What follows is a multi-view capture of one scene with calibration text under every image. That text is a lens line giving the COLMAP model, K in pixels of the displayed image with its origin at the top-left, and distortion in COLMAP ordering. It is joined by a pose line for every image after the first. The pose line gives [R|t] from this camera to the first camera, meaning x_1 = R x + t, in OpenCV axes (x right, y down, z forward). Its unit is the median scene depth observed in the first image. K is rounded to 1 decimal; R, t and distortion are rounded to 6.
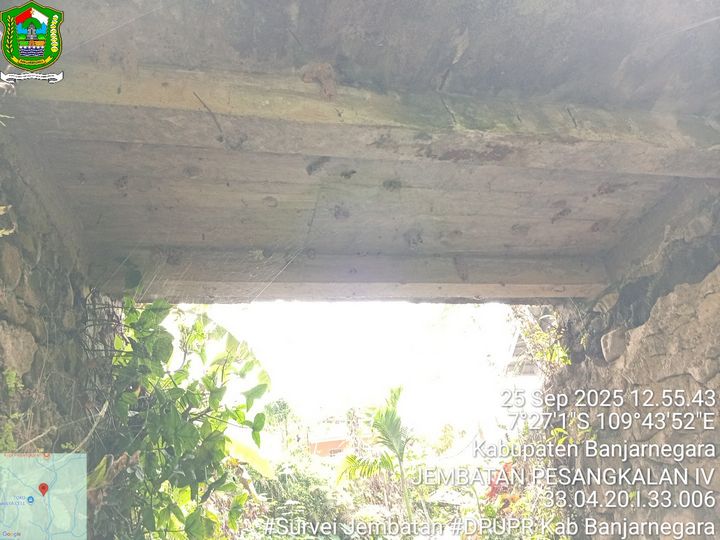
lens RADIAL K [[551.0, 0, 359.5], [0, 551.0, 271.2], [0, 0, 1]] dist [0.063604, -0.128435]
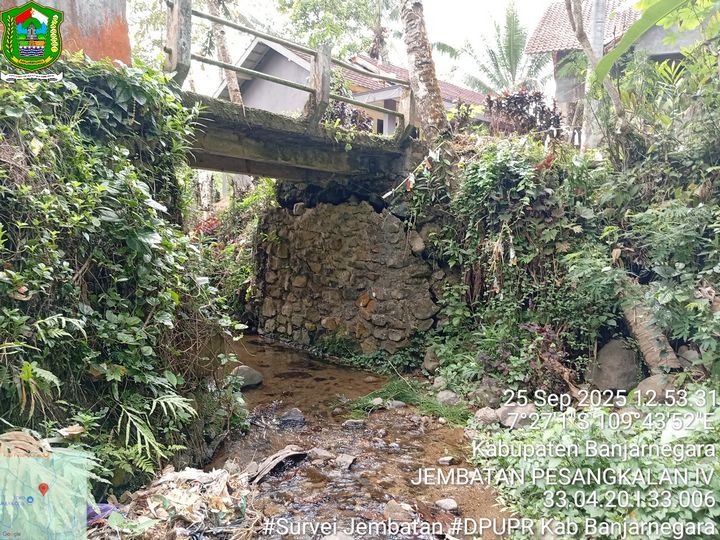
lens RADIAL K [[553.1, 0, 366.7], [0, 553.1, 277.0], [0, 0, 1]] dist [0.065738, -0.001108]
pose [[0.797853, 0.078924, 0.597663, -0.972384], [-0.367731, 0.849307, 0.378750, -0.865679], [-0.477707, -0.521966, 0.706645, -1.330957]]
